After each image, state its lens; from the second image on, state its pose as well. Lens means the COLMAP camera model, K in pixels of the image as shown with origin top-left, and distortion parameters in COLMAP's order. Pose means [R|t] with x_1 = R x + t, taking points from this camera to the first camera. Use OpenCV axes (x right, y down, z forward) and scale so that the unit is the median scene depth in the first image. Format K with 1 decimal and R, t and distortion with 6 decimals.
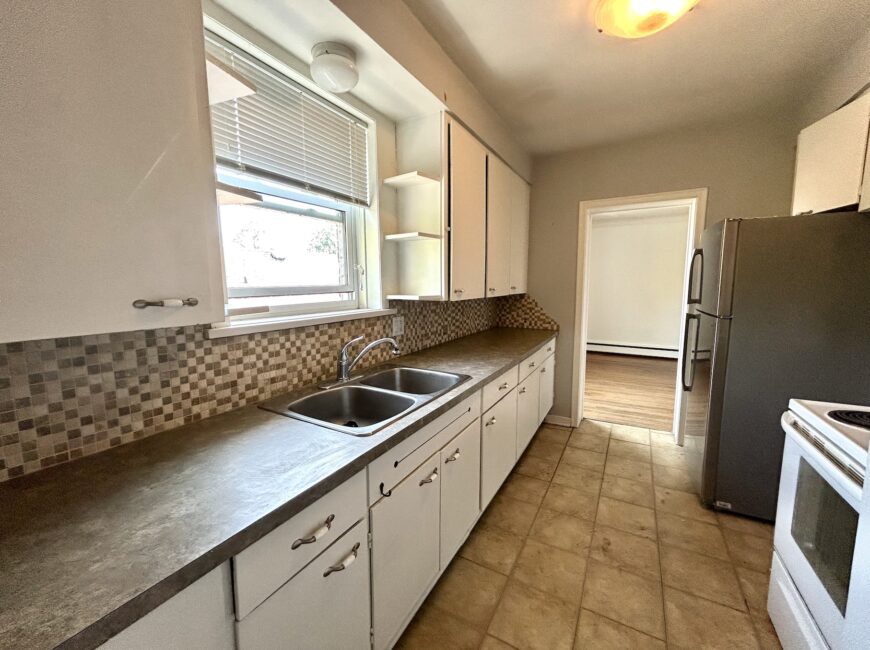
lens RADIAL K [[355.4, 0, 432.5], [0, 355.4, 325.5], [0, 0, 1]] dist [-0.000381, 0.002385]
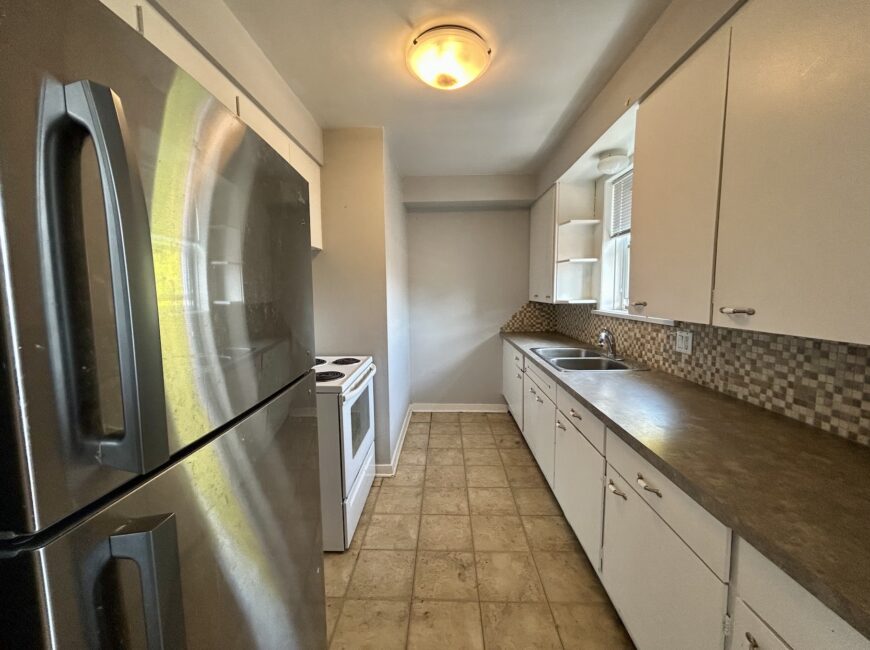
lens RADIAL K [[355.4, 0, 432.5], [0, 355.4, 325.5], [0, 0, 1]] dist [-0.000381, 0.002385]
pose [[-0.885556, 0.060431, -0.460584, 0.905236], [-0.040087, 0.977862, 0.205376, -0.206152], [0.462799, 0.200336, -0.863529, 1.563836]]
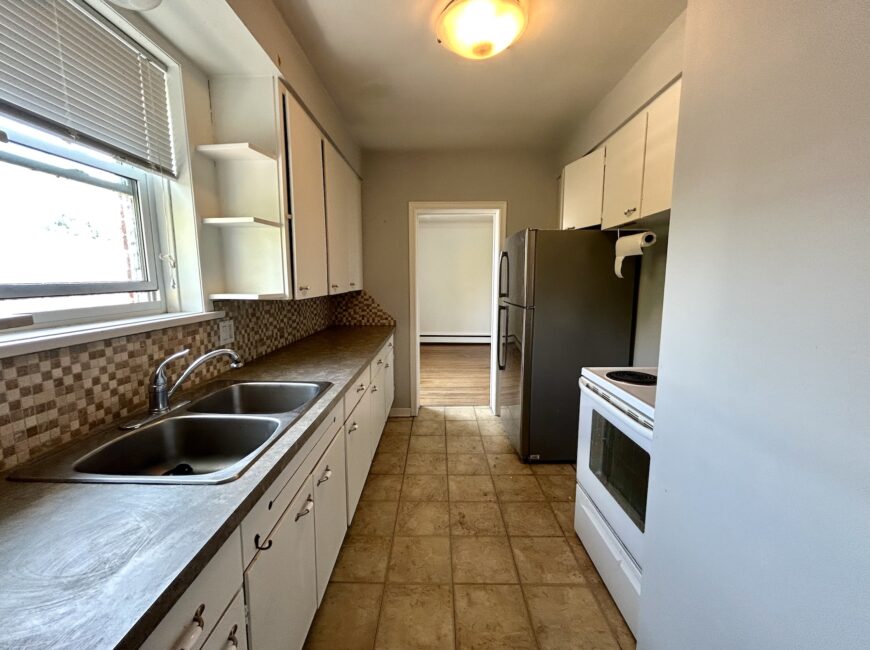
lens RADIAL K [[359.3, 0, 433.2], [0, 359.3, 325.3], [0, 0, 1]] dist [-0.001456, 0.002868]
pose [[0.874556, -0.057769, 0.481471, -0.084384], [0.053185, 0.998316, 0.023175, -0.008664], [-0.481999, 0.005339, 0.876155, 0.062065]]
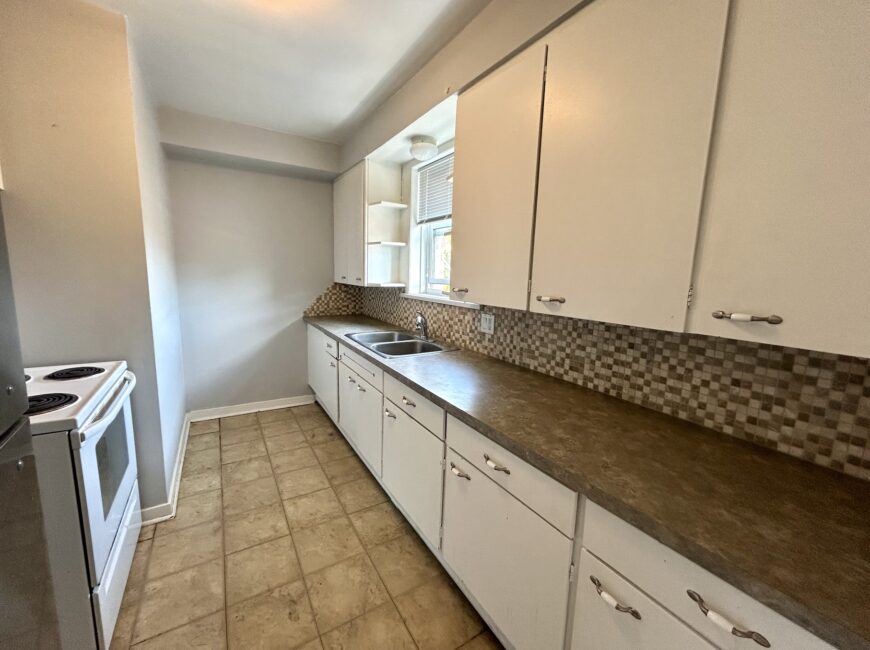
lens RADIAL K [[355.4, 0, 432.5], [0, 355.4, 325.5], [0, 0, 1]] dist [-0.000381, 0.002385]
pose [[-0.485027, 0.121026, -0.866084, 0.899412], [-0.131576, 0.969003, 0.209094, -0.194212], [0.864544, 0.215372, -0.454069, 1.416045]]
